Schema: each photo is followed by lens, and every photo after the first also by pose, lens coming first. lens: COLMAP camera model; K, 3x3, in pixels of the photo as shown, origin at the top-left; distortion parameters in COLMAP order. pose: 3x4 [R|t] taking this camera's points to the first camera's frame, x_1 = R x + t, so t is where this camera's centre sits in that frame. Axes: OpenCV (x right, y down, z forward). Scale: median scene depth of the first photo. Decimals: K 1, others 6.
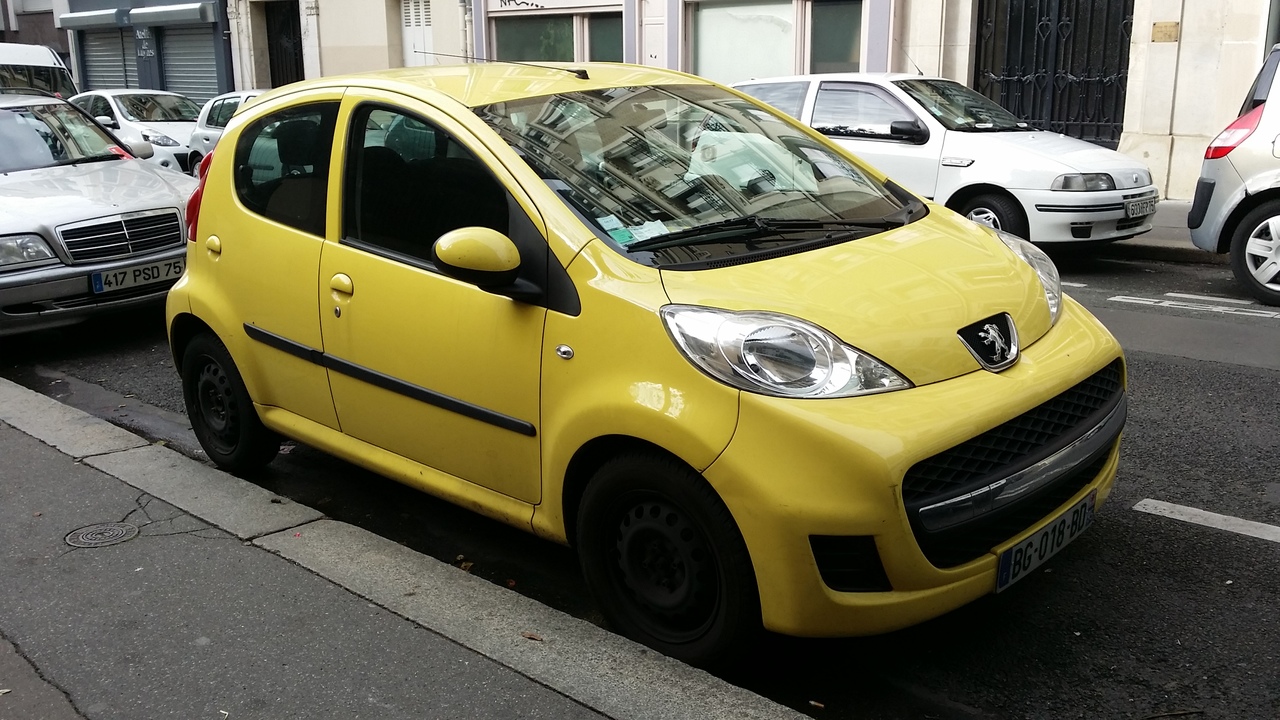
lens RADIAL K [[1152.5, 0, 640.0], [0, 1152.5, 360.0], [0, 0, 1]] dist [-0.010415, -0.009739]
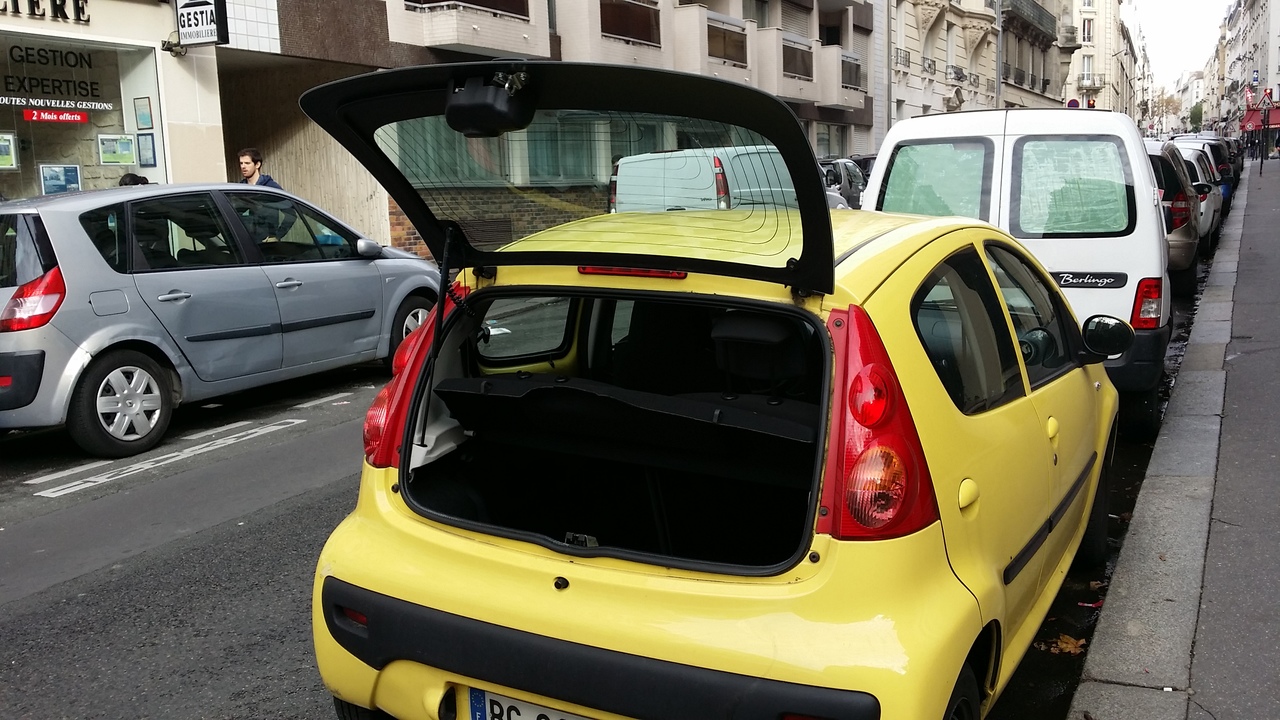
lens RADIAL K [[1173.8, 0, 640.3], [0, 1173.8, 320.9], [0, 0, 1]] dist [0.086627, -0.176878]
pose [[-0.278035, -0.090916, 0.956259, -1.021745], [0.275281, 0.946214, 0.170000, -0.383243], [-0.920281, 0.310506, -0.238053, 1.416901]]
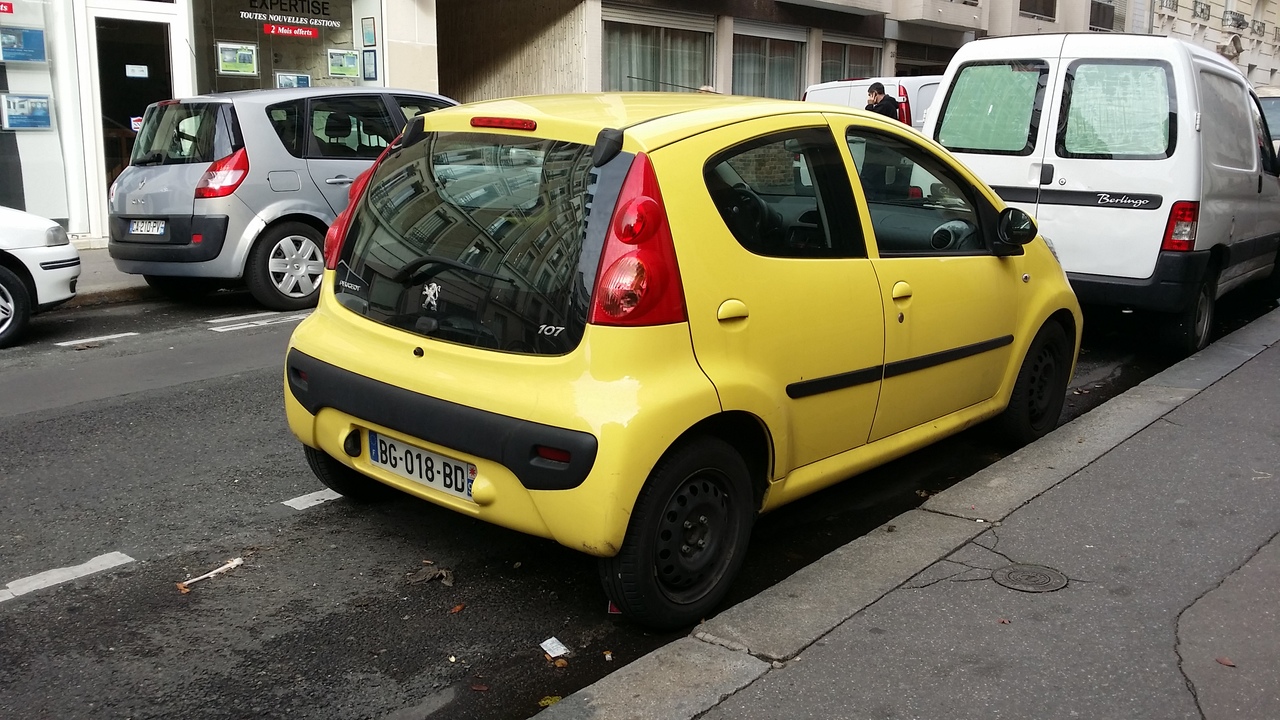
lens RADIAL K [[1173.8, 0, 640.3], [0, 1173.8, 320.9], [0, 0, 1]] dist [0.086627, -0.176878]
pose [[-0.054032, -0.148436, 0.987445, -1.279753], [0.241778, 0.957519, 0.157167, -0.259028], [-0.968826, 0.247234, -0.015848, 1.183356]]
